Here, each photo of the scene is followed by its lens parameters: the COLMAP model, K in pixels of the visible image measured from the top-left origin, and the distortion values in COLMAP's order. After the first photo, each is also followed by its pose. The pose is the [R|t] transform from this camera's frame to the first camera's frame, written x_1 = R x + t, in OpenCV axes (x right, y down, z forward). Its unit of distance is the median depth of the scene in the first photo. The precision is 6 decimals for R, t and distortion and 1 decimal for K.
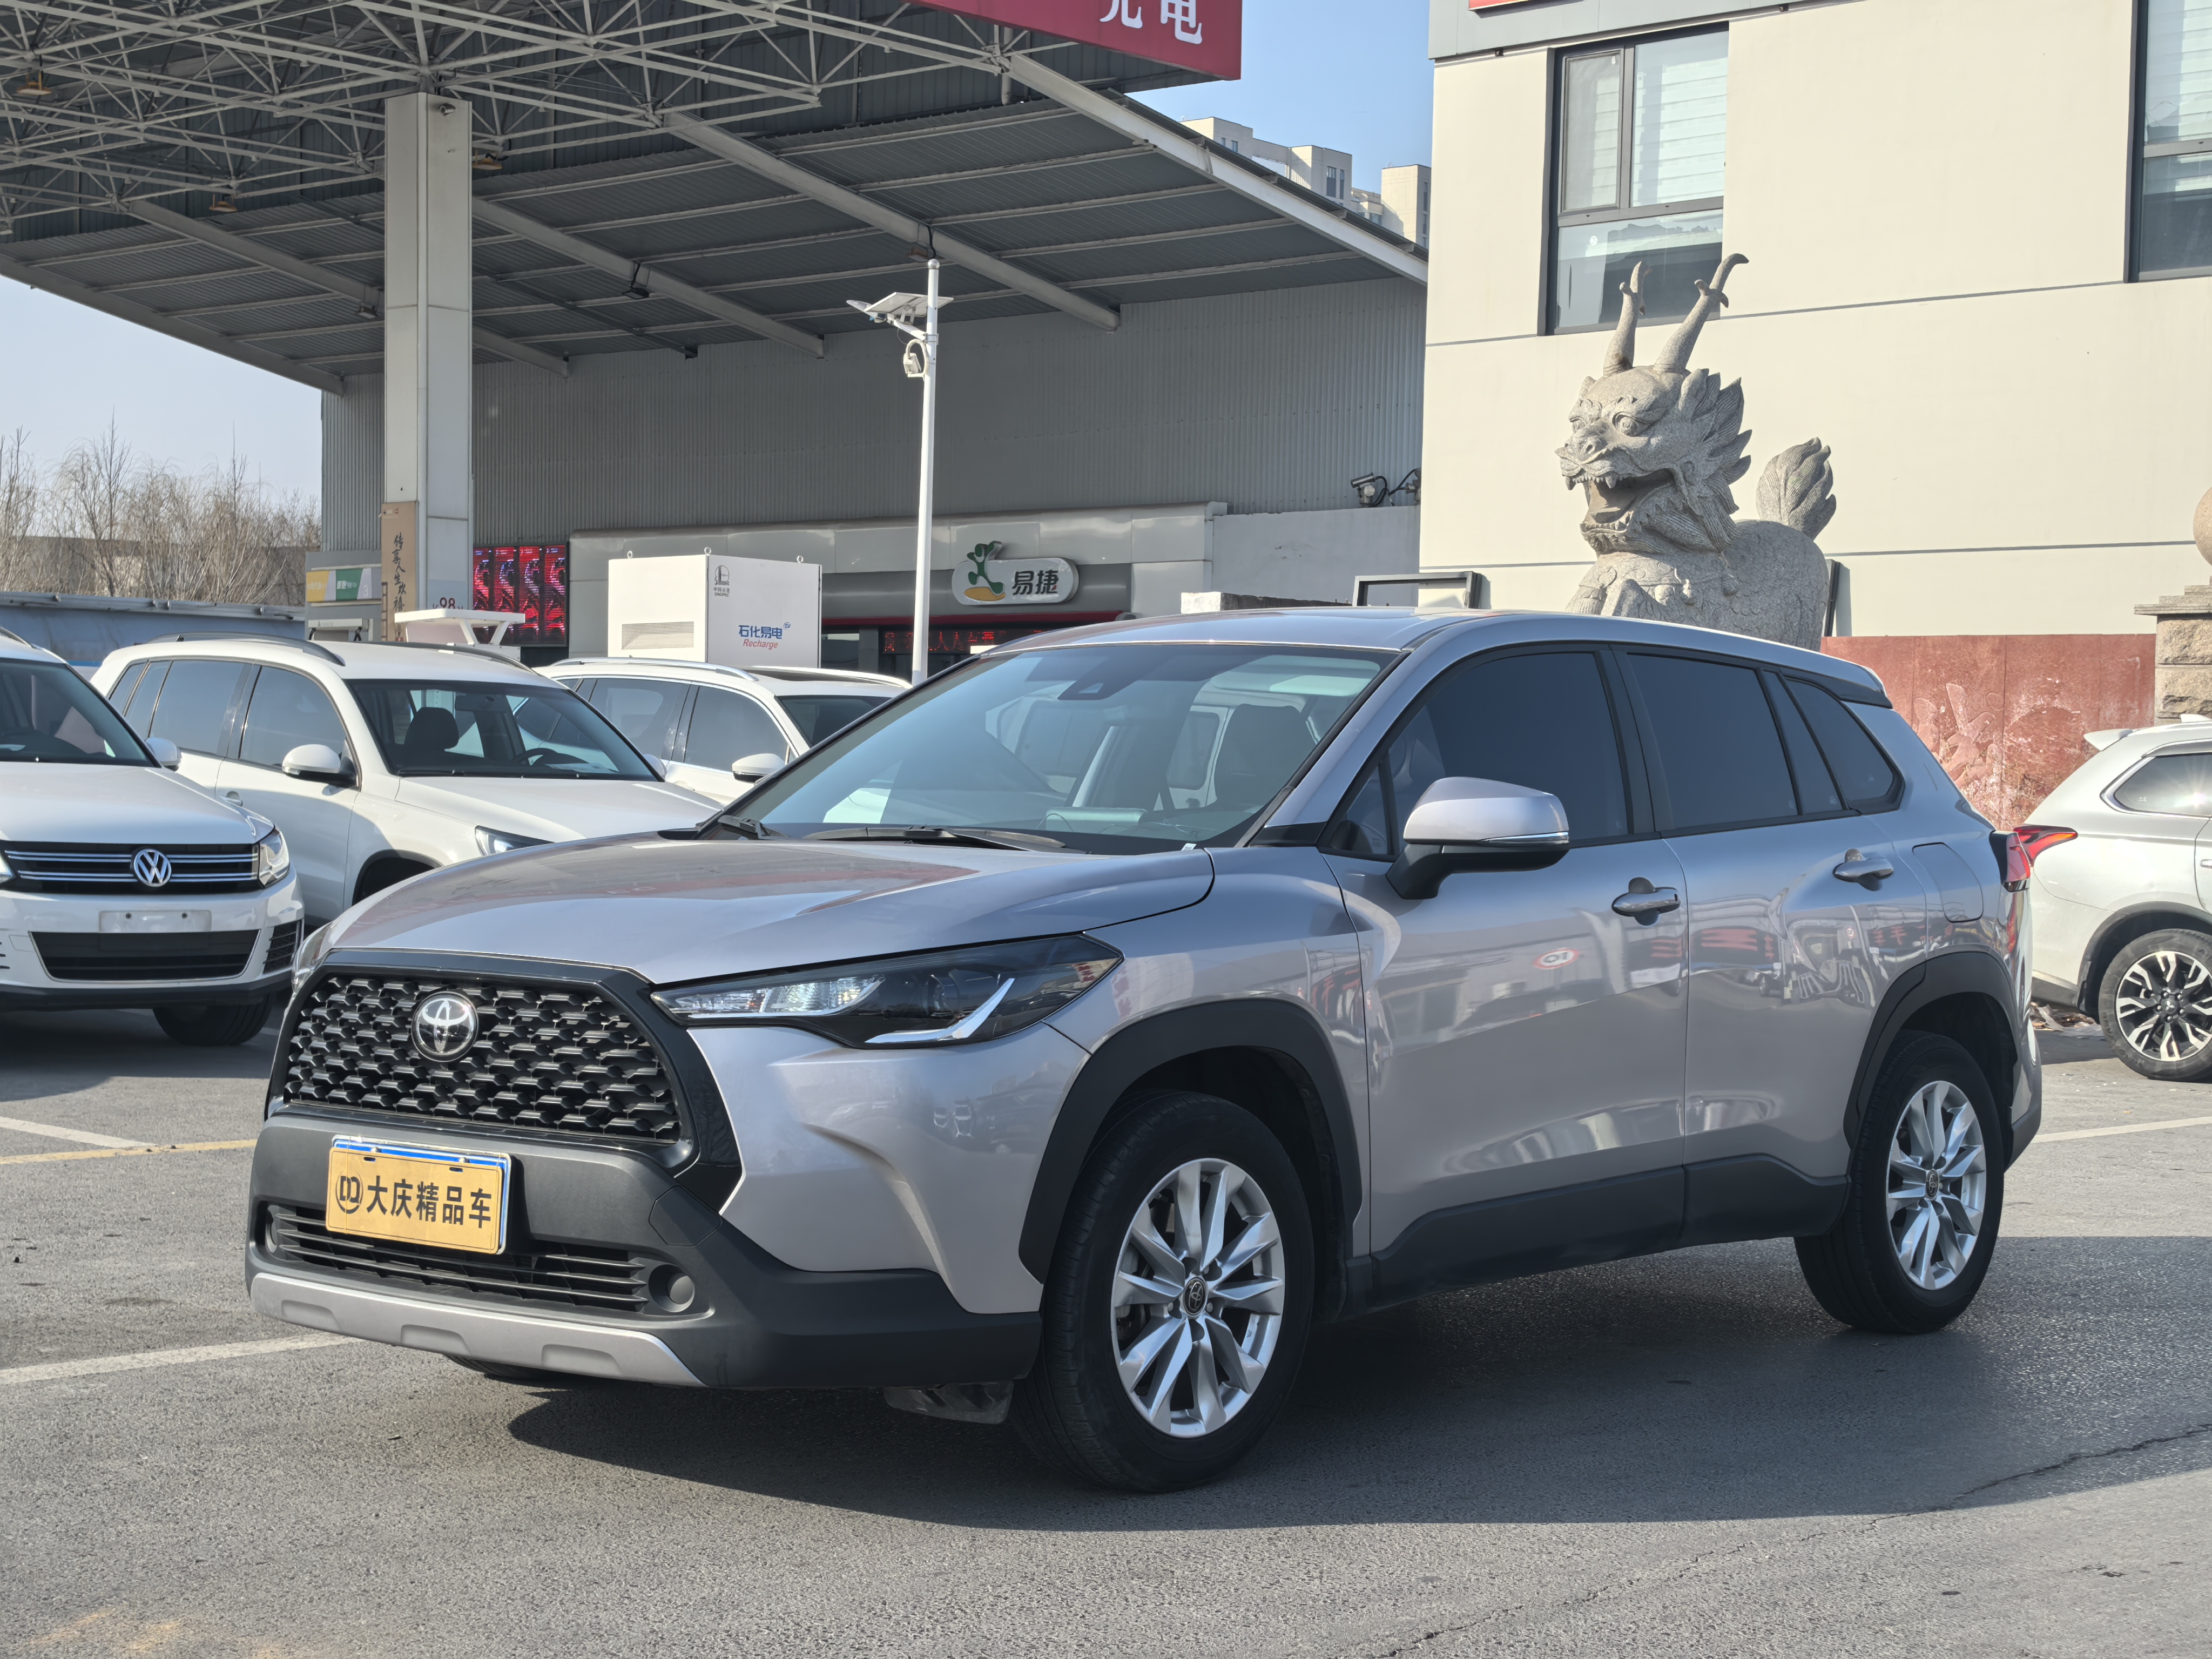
lens RADIAL K [[3570.6, 0, 1089.4], [0, 3570.6, 870.3], [0, 0, 1]] dist [0.317596, -1.276325]
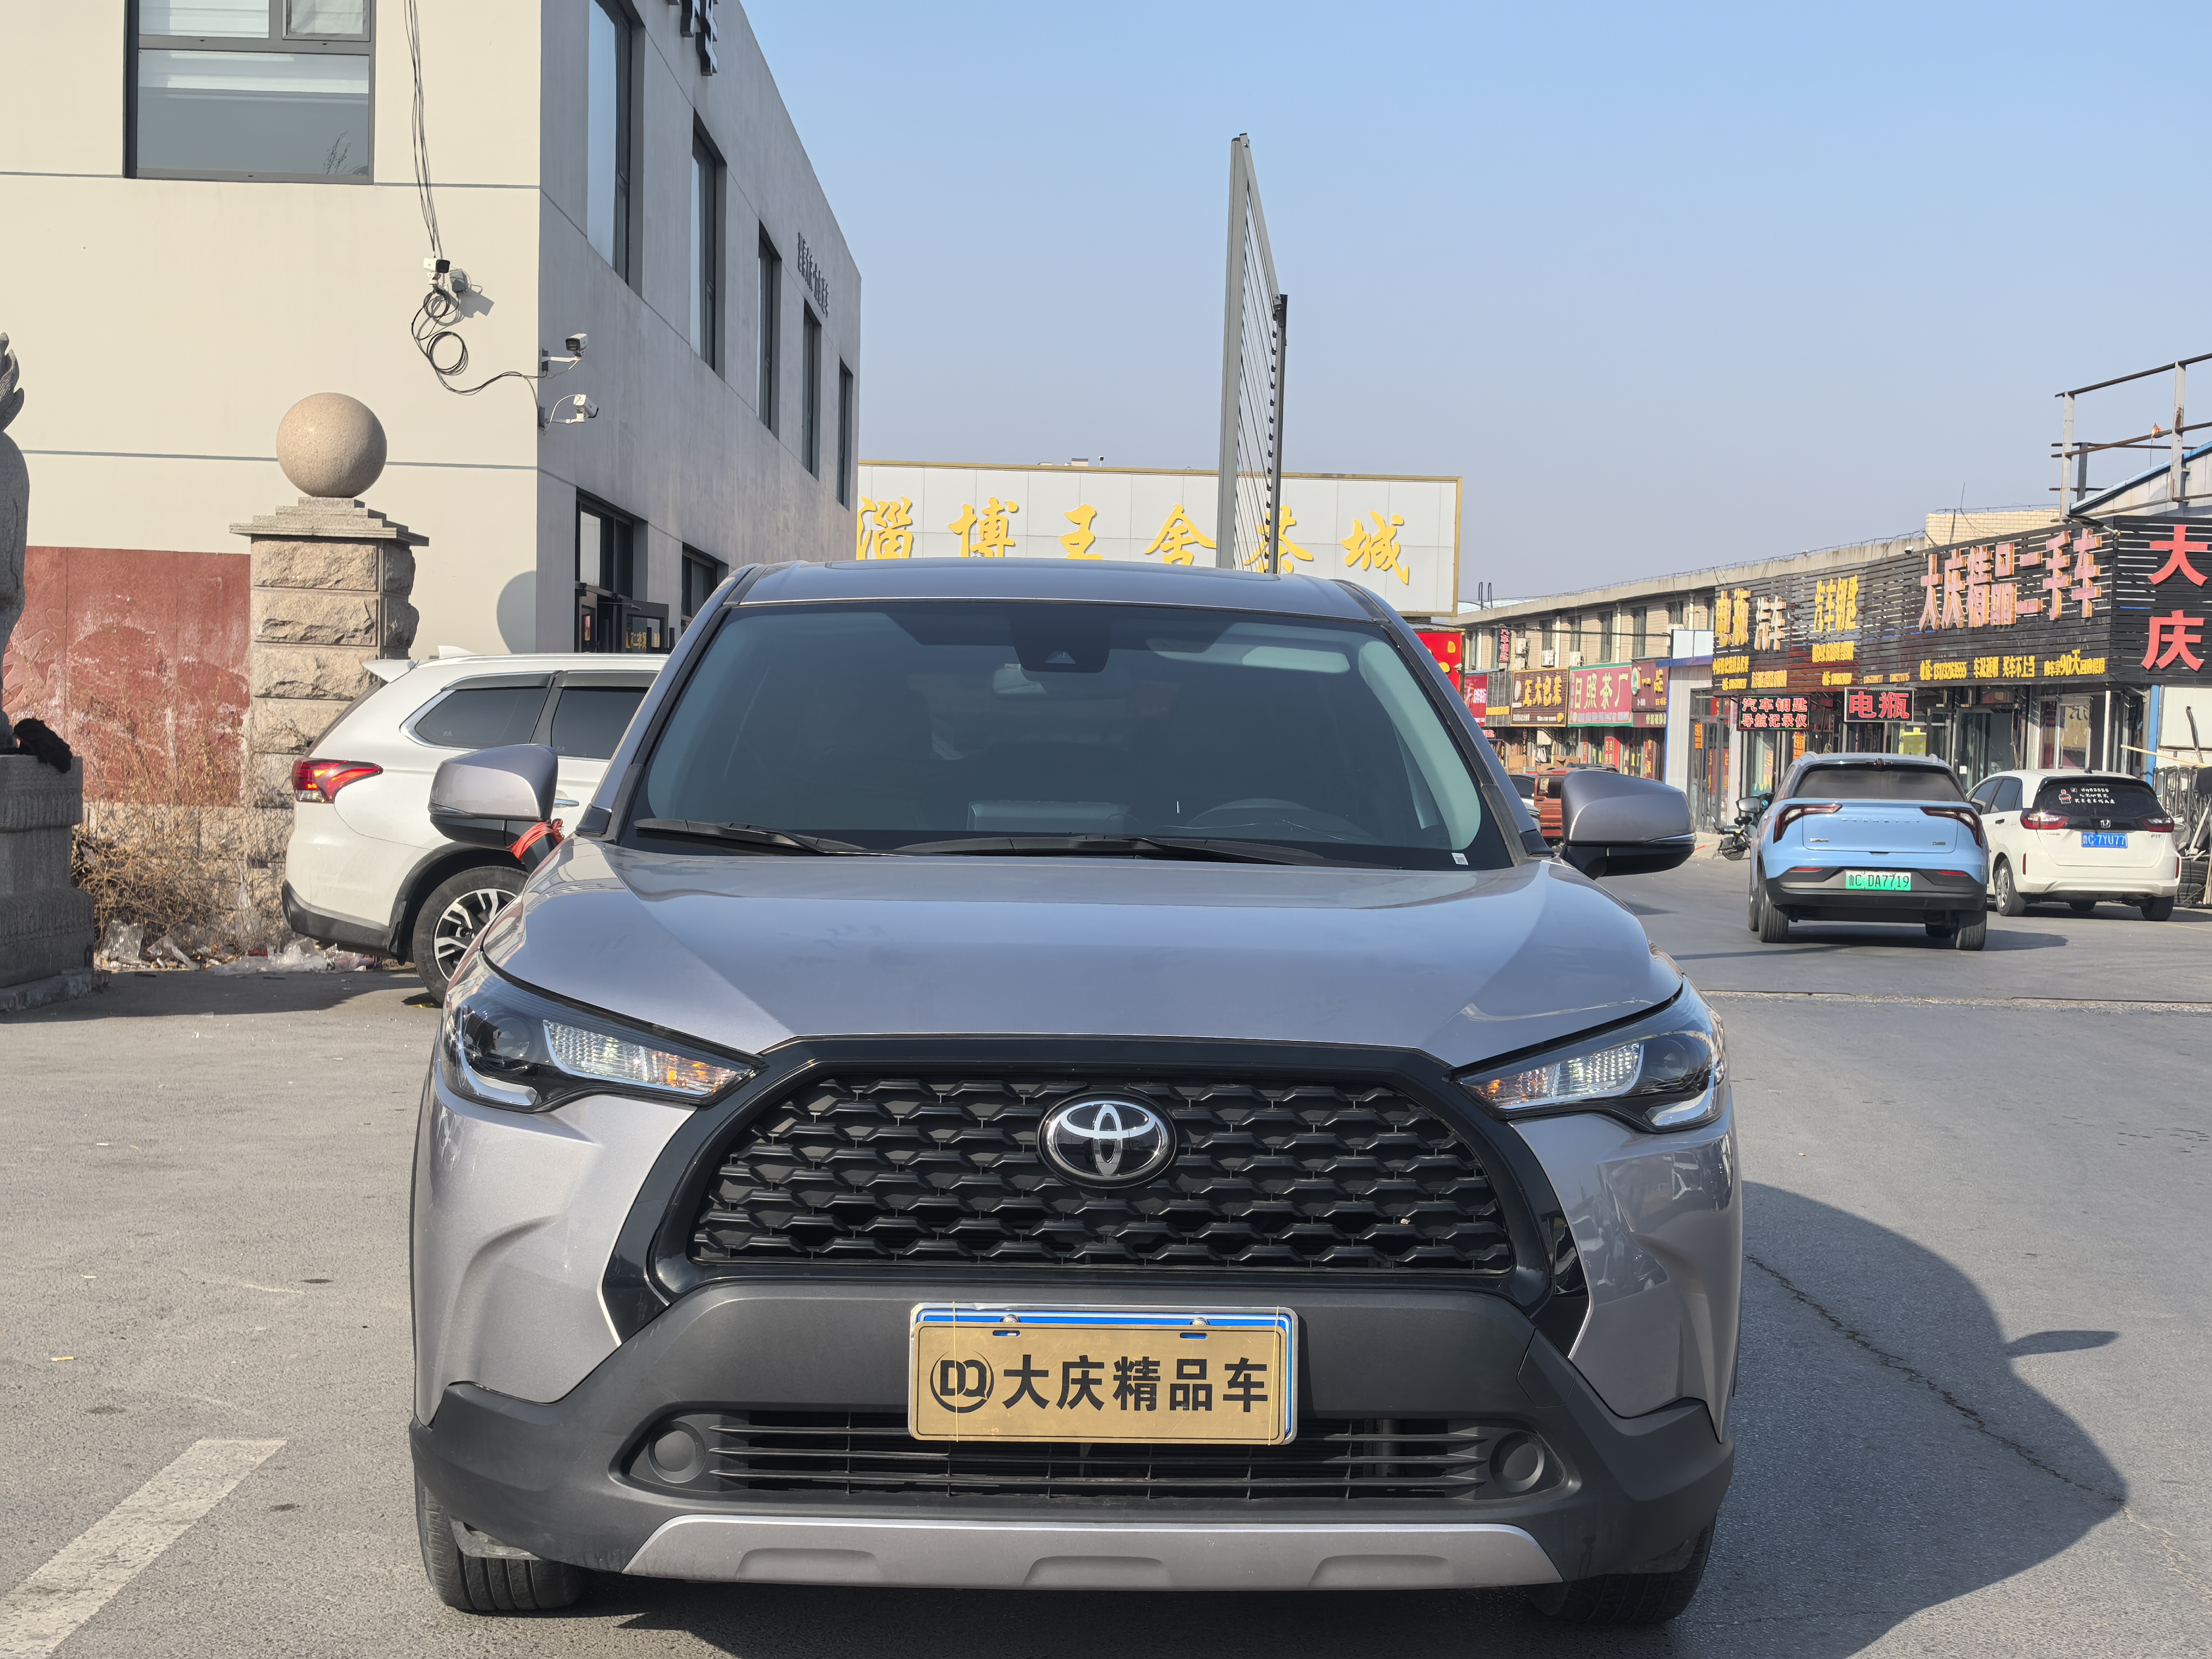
lens RADIAL K [[3570.6, 0, 1089.4], [0, 3570.6, 870.3], [0, 0, 1]] dist [0.317596, -1.276325]
pose [[0.728258, -0.027231, 0.684761, -0.661879], [0.007168, 0.999458, 0.032122, -0.033677], [-0.685265, -0.018485, 0.728059, 0.467875]]
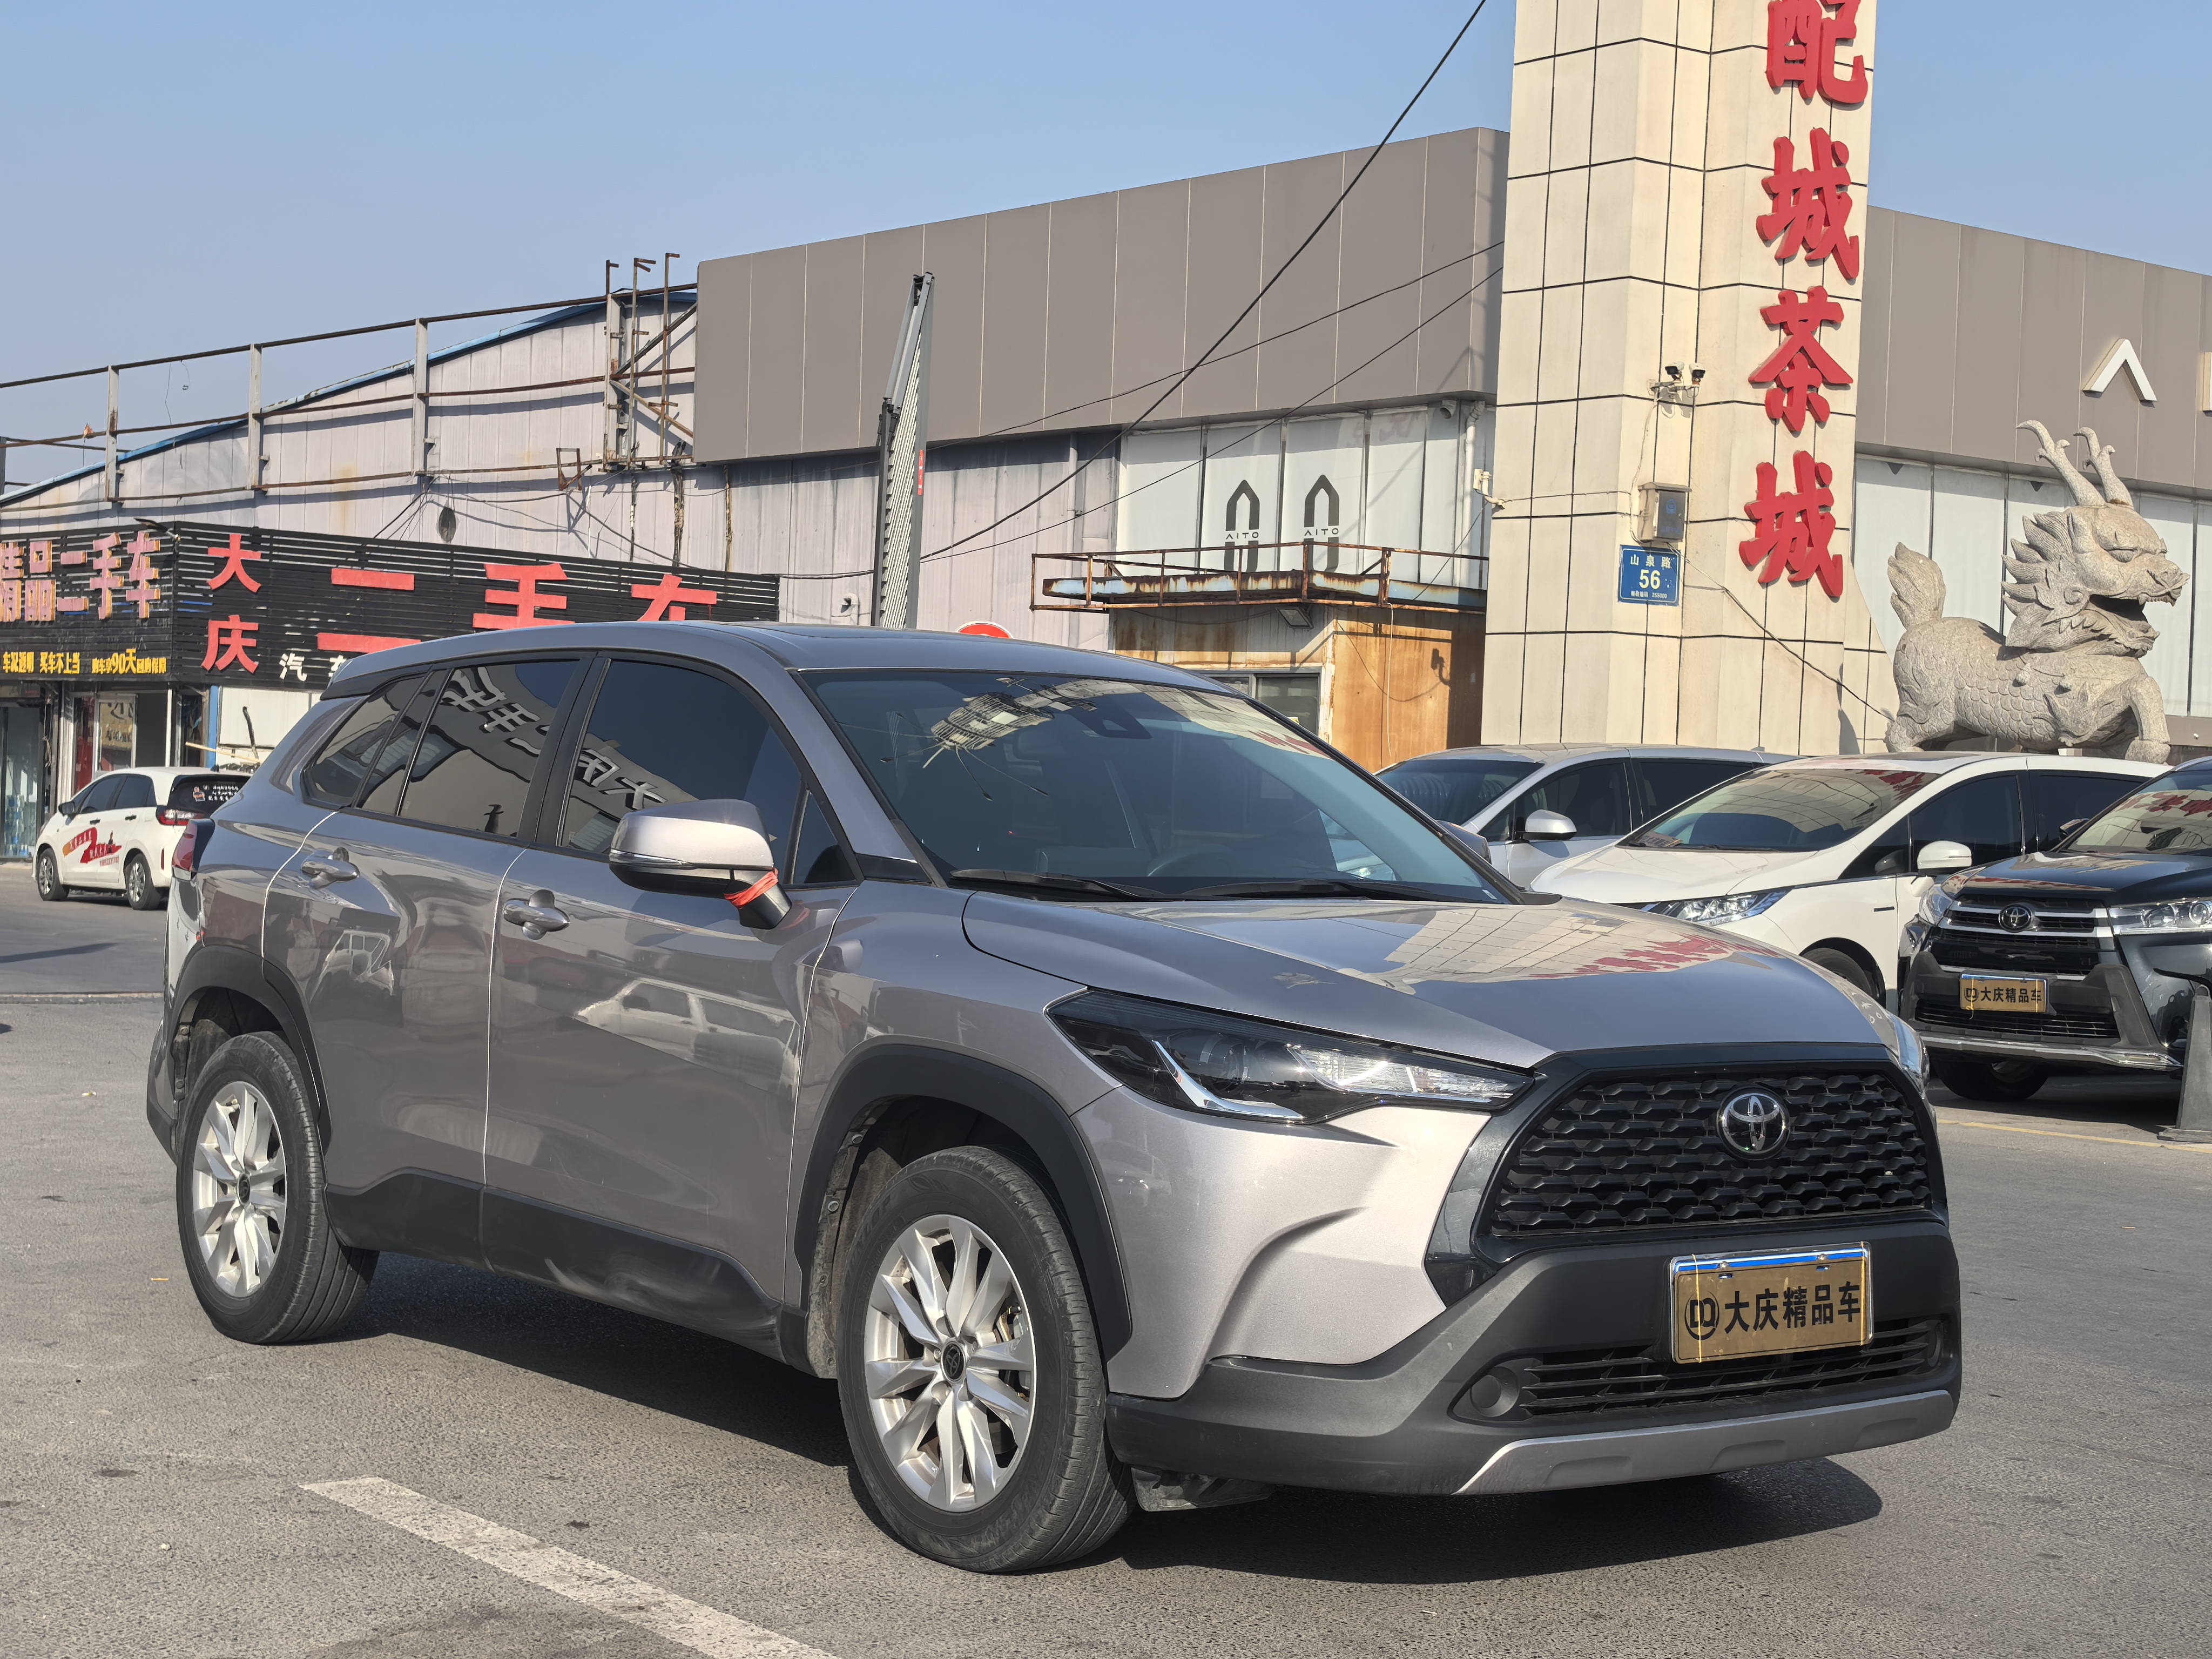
lens RADIAL K [[3570.6, 0, 1089.4], [0, 3570.6, 870.3], [0, 0, 1]] dist [0.317596, -1.276325]
pose [[0.185295, -0.035987, 0.982024, -1.115254], [-0.004718, 0.999285, 0.037509, -0.056362], [-0.982672, -0.011583, 0.184993, 0.977579]]
